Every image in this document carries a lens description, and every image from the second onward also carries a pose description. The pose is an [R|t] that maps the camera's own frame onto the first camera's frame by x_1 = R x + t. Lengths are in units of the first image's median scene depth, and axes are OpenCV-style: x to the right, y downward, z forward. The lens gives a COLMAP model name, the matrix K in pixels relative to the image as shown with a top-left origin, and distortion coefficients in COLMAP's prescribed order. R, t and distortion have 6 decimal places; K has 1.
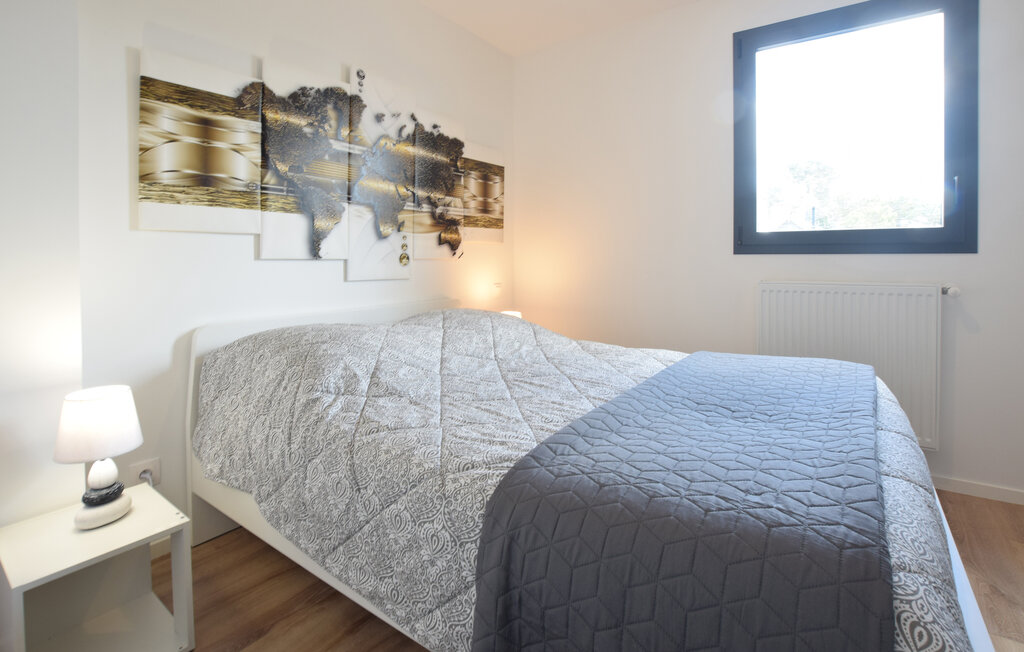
lens RADIAL K [[477.8, 0, 512.0], [0, 477.8, 326.0], [0, 0, 1]] dist [-0.002528, -0.000529]
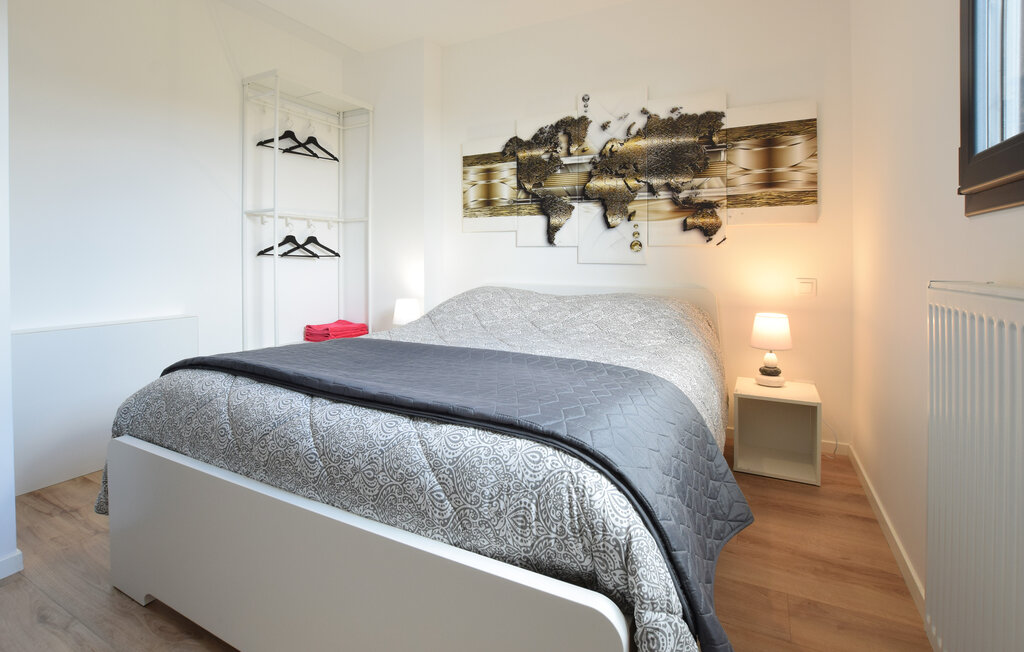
lens RADIAL K [[477.8, 0, 512.0], [0, 477.8, 326.0], [0, 0, 1]] dist [-0.002528, -0.000529]
pose [[0.148694, 0.166091, -0.974835, 0.846950], [-0.132734, 0.980226, 0.146763, -0.085664], [0.979935, 0.107571, 0.167799, 0.575530]]
